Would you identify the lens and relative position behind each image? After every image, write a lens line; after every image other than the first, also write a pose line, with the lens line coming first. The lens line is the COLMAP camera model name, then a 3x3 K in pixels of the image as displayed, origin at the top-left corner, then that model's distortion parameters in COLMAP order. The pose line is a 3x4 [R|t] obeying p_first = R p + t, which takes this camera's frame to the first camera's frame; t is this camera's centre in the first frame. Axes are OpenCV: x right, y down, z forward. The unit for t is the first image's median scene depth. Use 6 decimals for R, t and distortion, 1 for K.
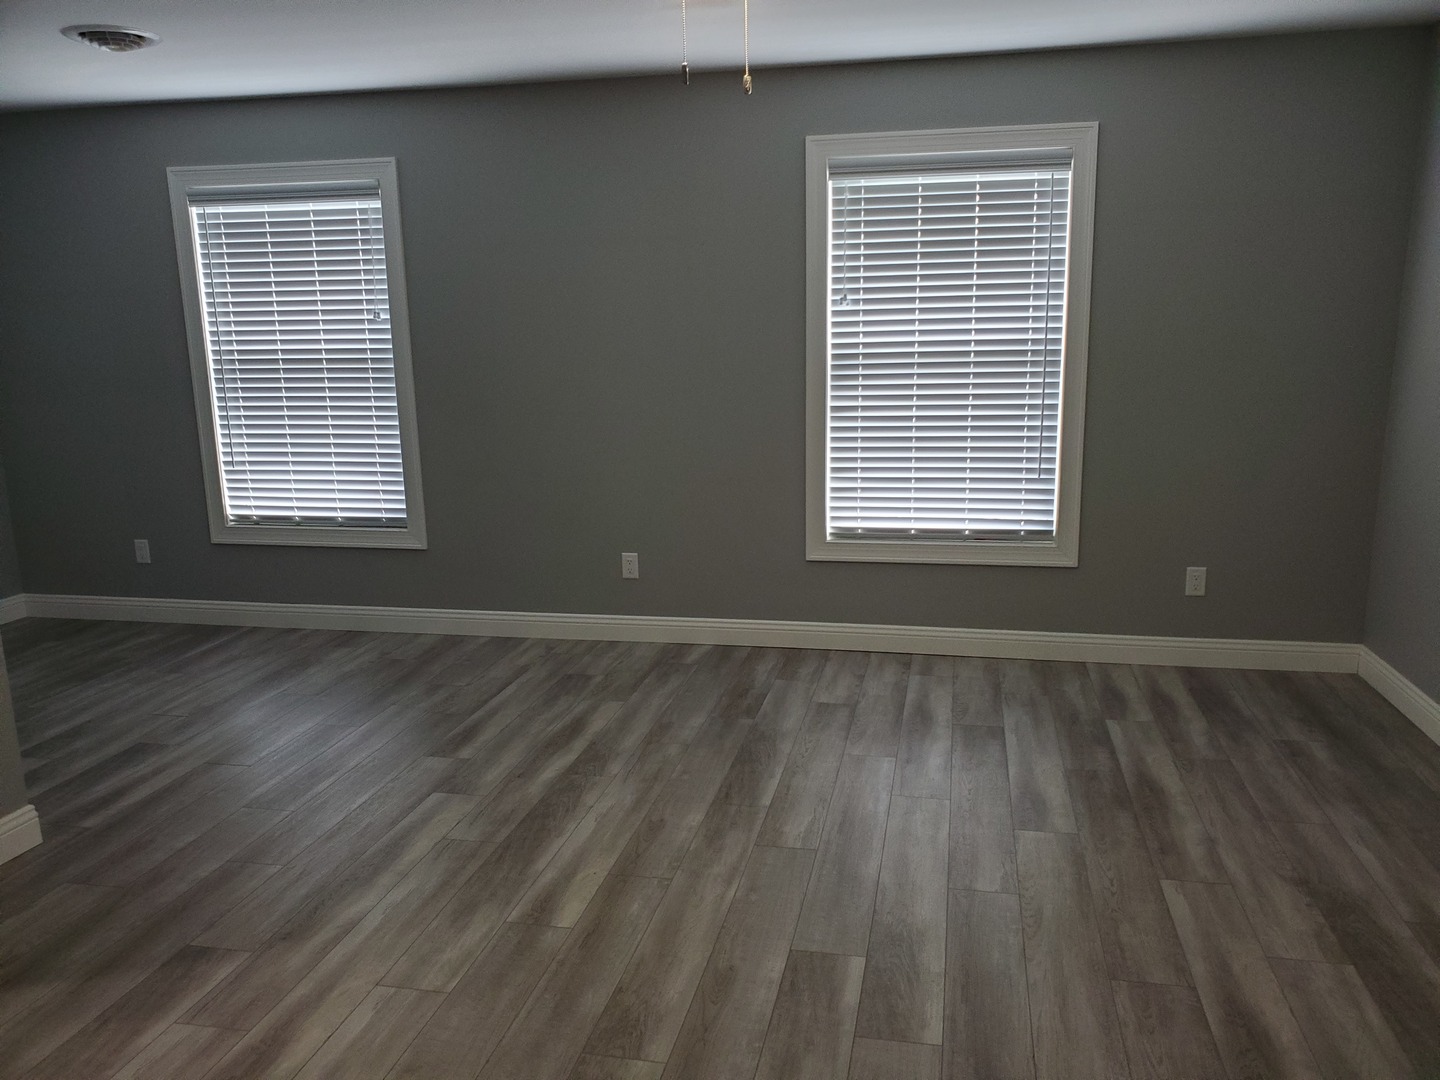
lens RADIAL K [[1118.2, 0, 720.0], [0, 1118.2, 540.0], [0, 0, 1]] dist [0.048496, 0.006149]
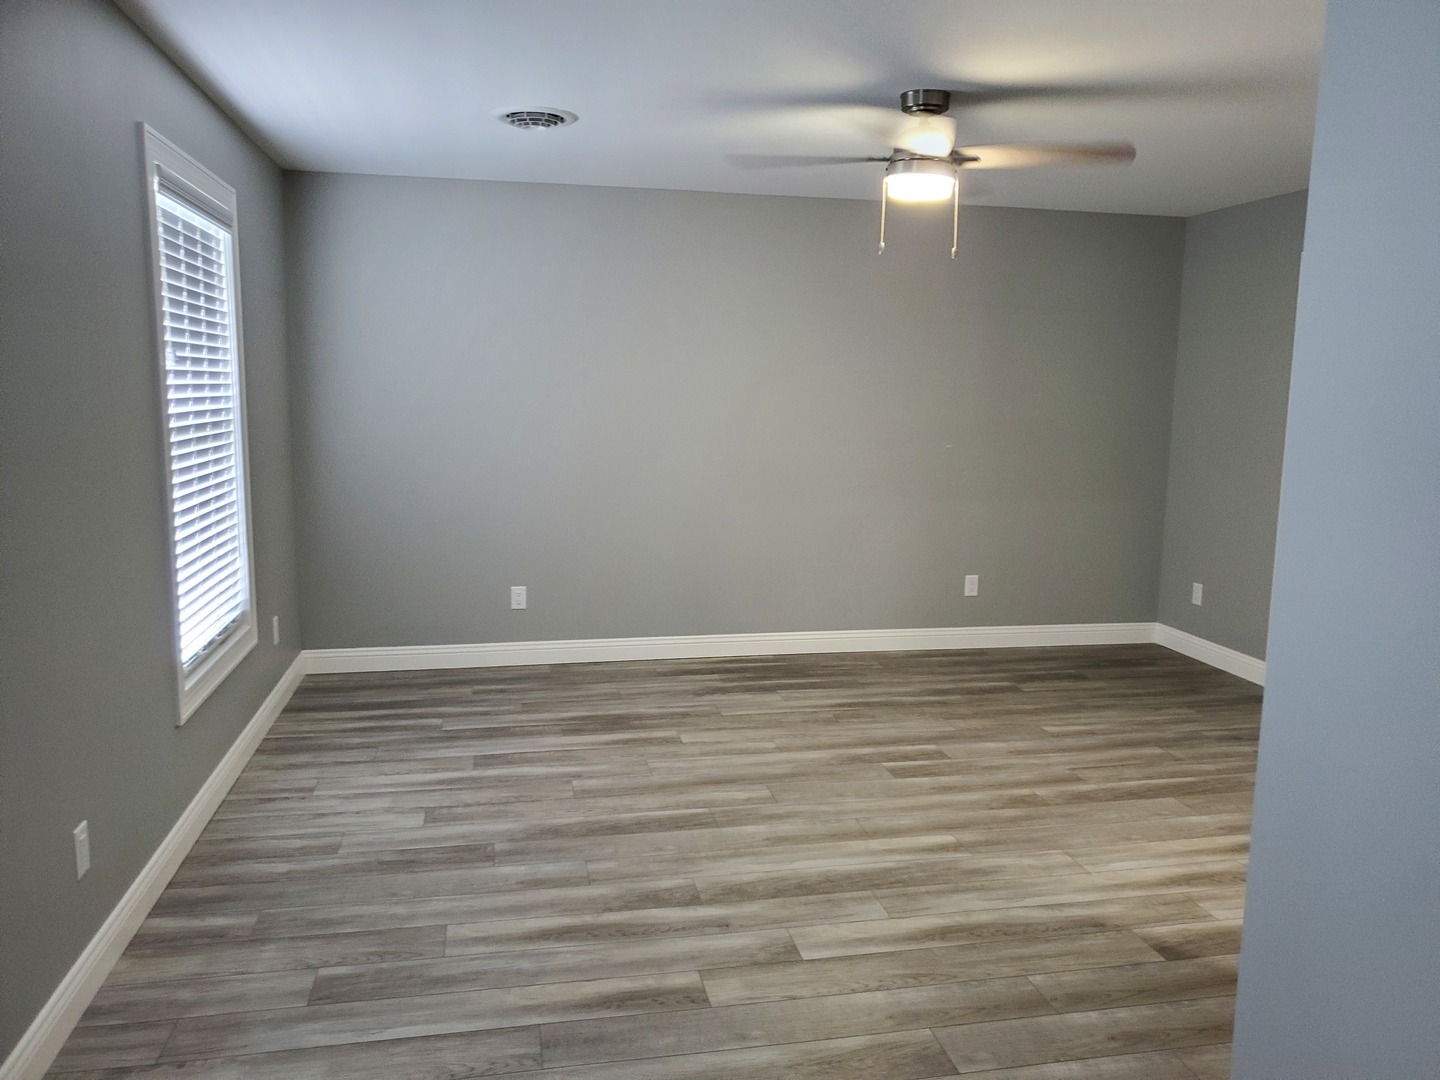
lens RADIAL K [[1110.3, 0, 720.0], [0, 1110.3, 540.0], [0, 0, 1]] dist [0.073690, -0.110059]
pose [[-0.391677, -0.112981, 0.913140, -0.970035], [0.168697, 0.966791, 0.191980, -0.247337], [-0.904506, 0.229238, -0.359610, 1.315926]]
